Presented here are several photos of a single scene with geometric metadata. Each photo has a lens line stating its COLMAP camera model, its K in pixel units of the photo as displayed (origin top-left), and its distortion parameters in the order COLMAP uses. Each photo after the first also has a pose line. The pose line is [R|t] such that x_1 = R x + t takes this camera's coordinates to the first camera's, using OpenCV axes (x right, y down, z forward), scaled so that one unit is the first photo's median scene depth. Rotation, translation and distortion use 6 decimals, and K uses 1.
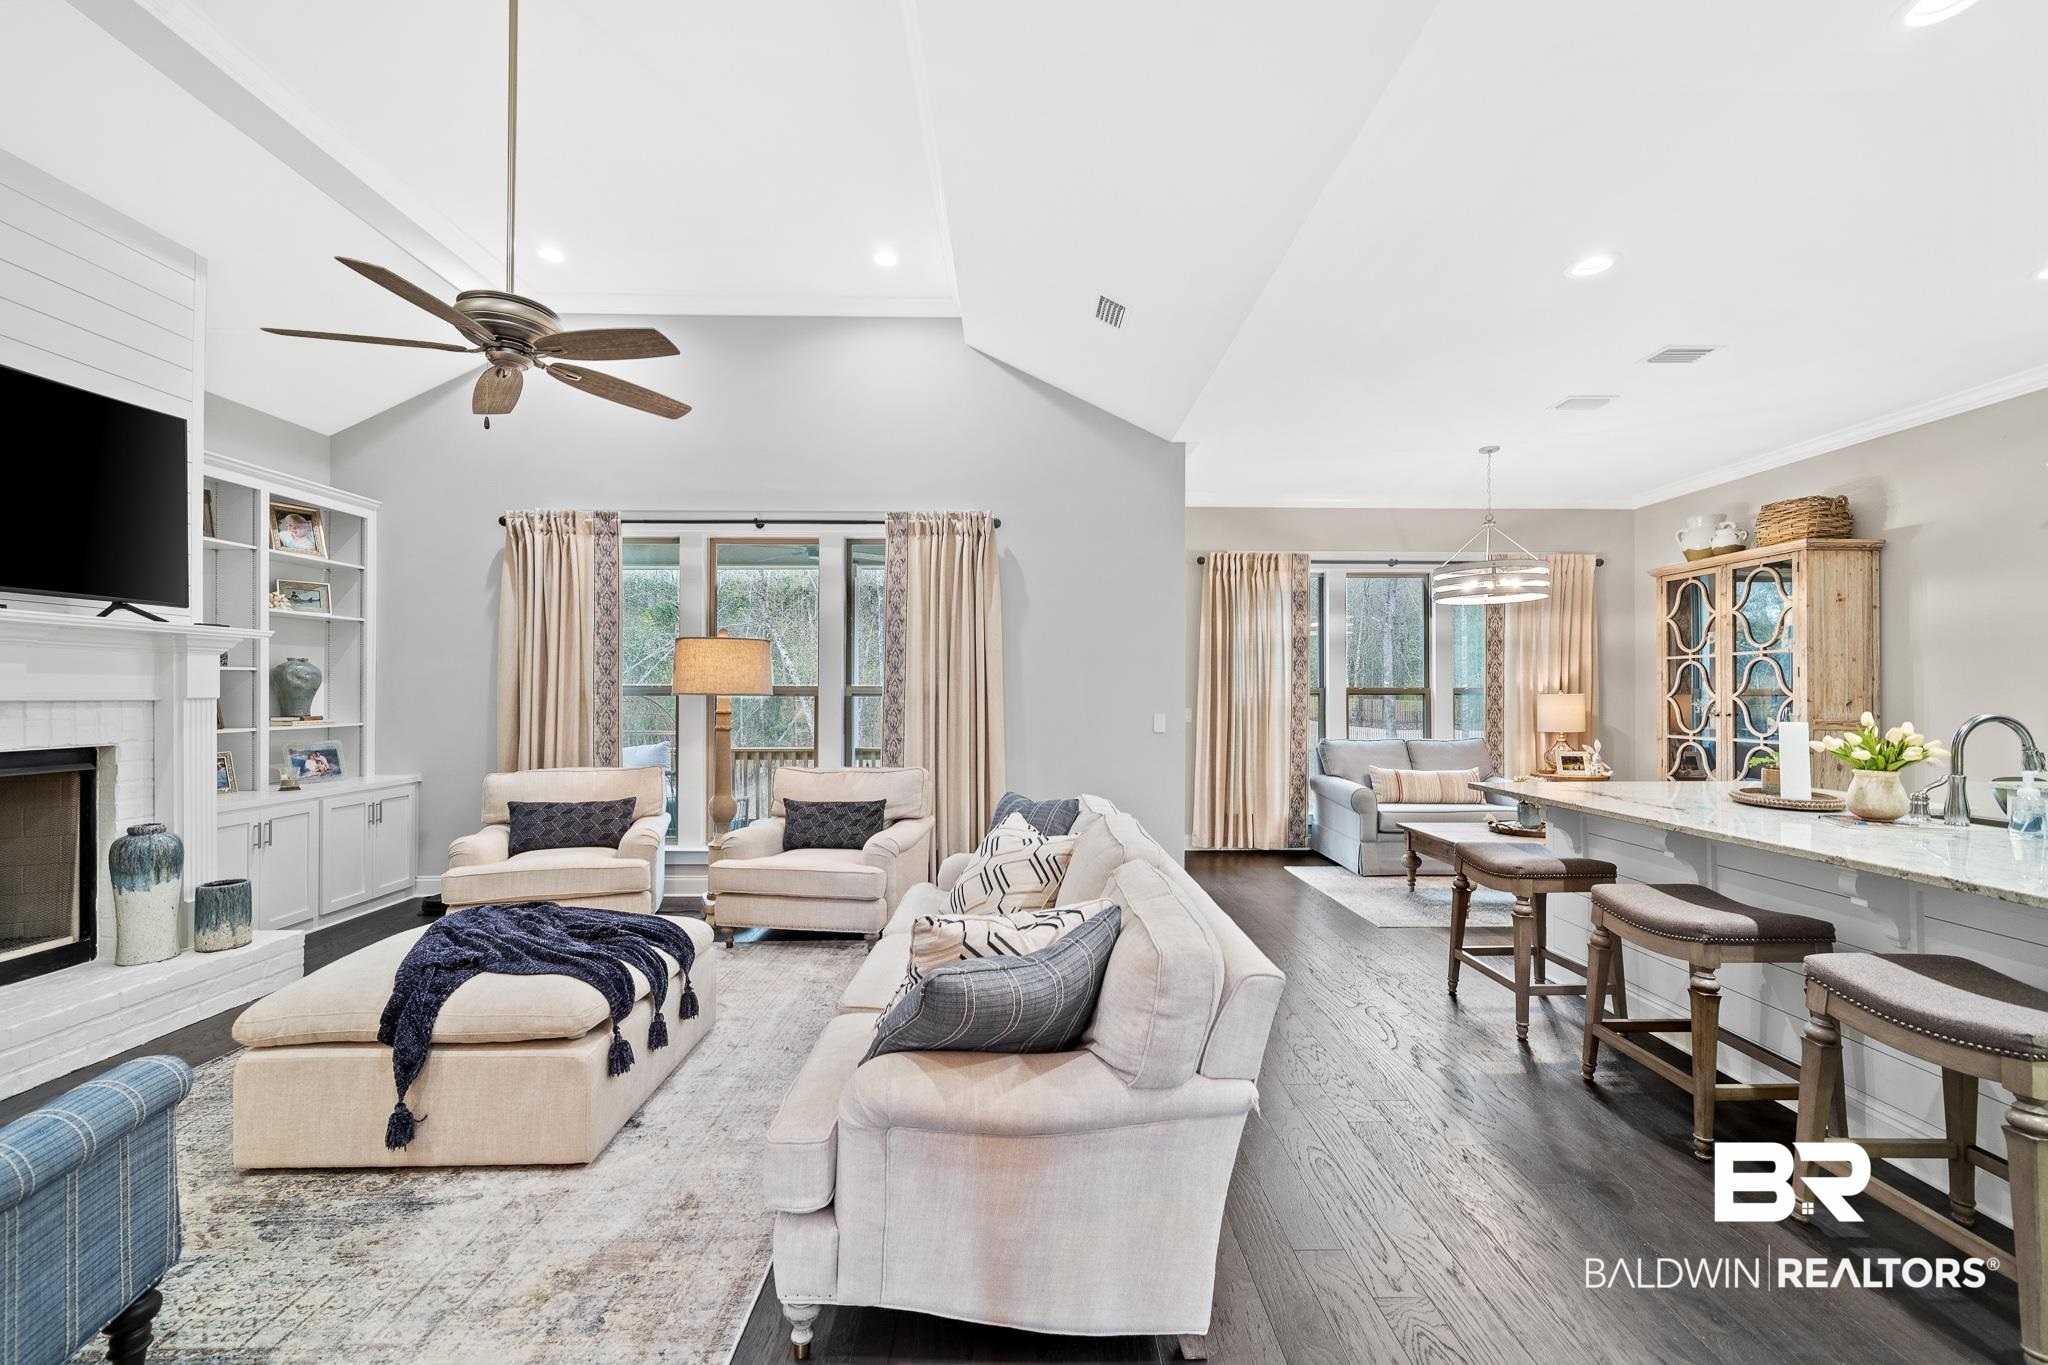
lens RADIAL K [[793.3, 0, 1025.6], [0, 793.3, 690.4], [0, 0, 1]] dist [-0.002170, -0.000188]
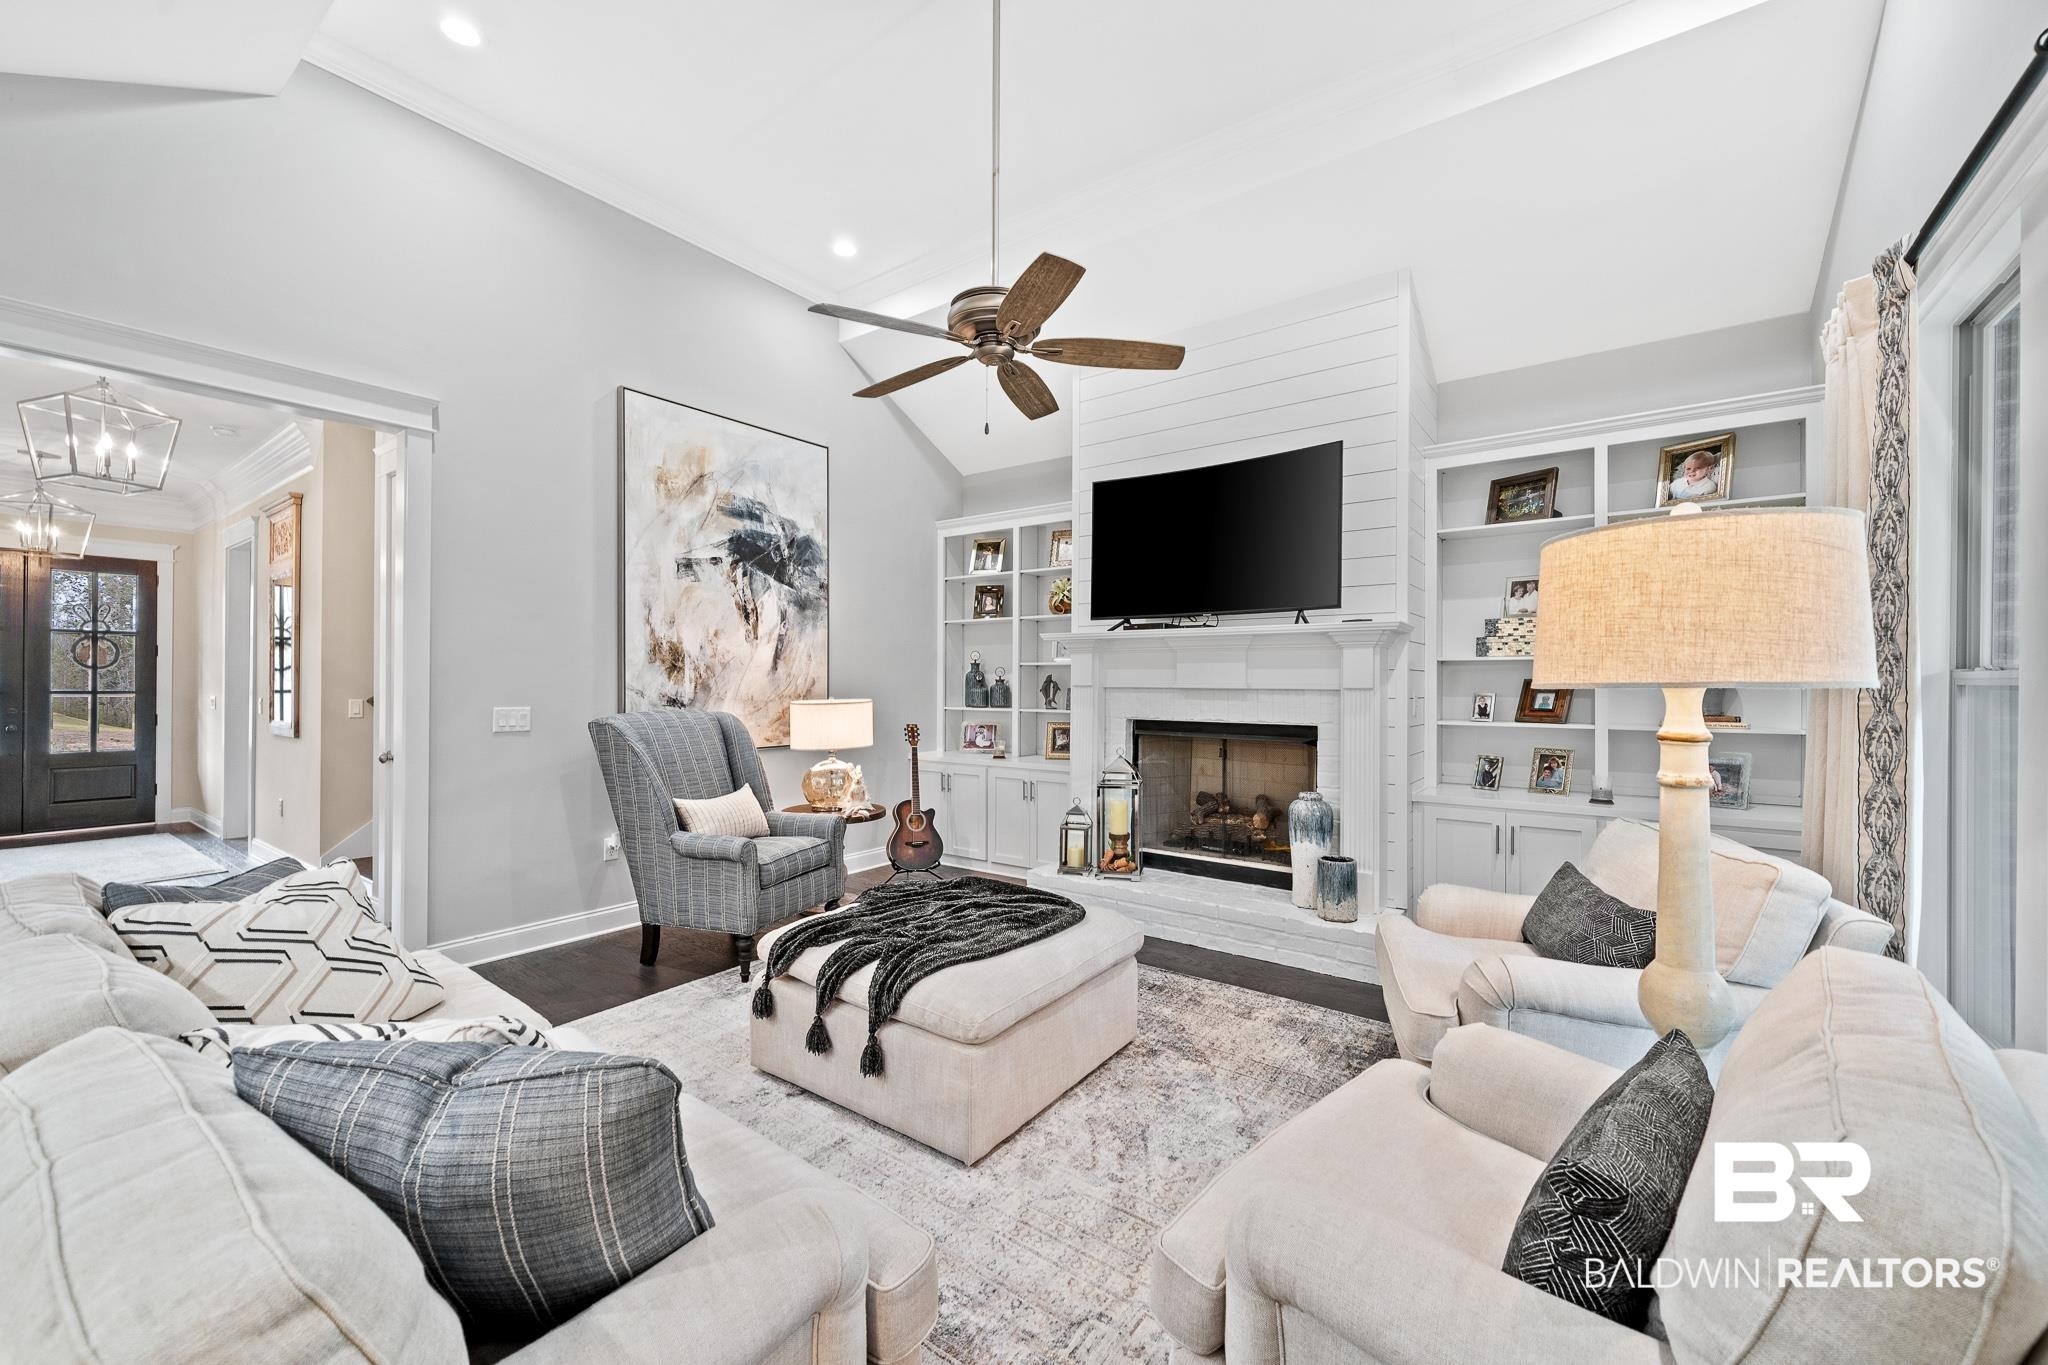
lens RADIAL K [[793.3, 0, 1024.7], [0, 793.3, 684.1], [0, 0, 1]] dist [-0.002170, -0.000188]
pose [[-0.605227, -0.002616, -0.796049, 0.120523], [-0.000998, 0.999996, -0.002528, 0.006947], [0.796053, -0.000735, -0.605227, 1.436138]]
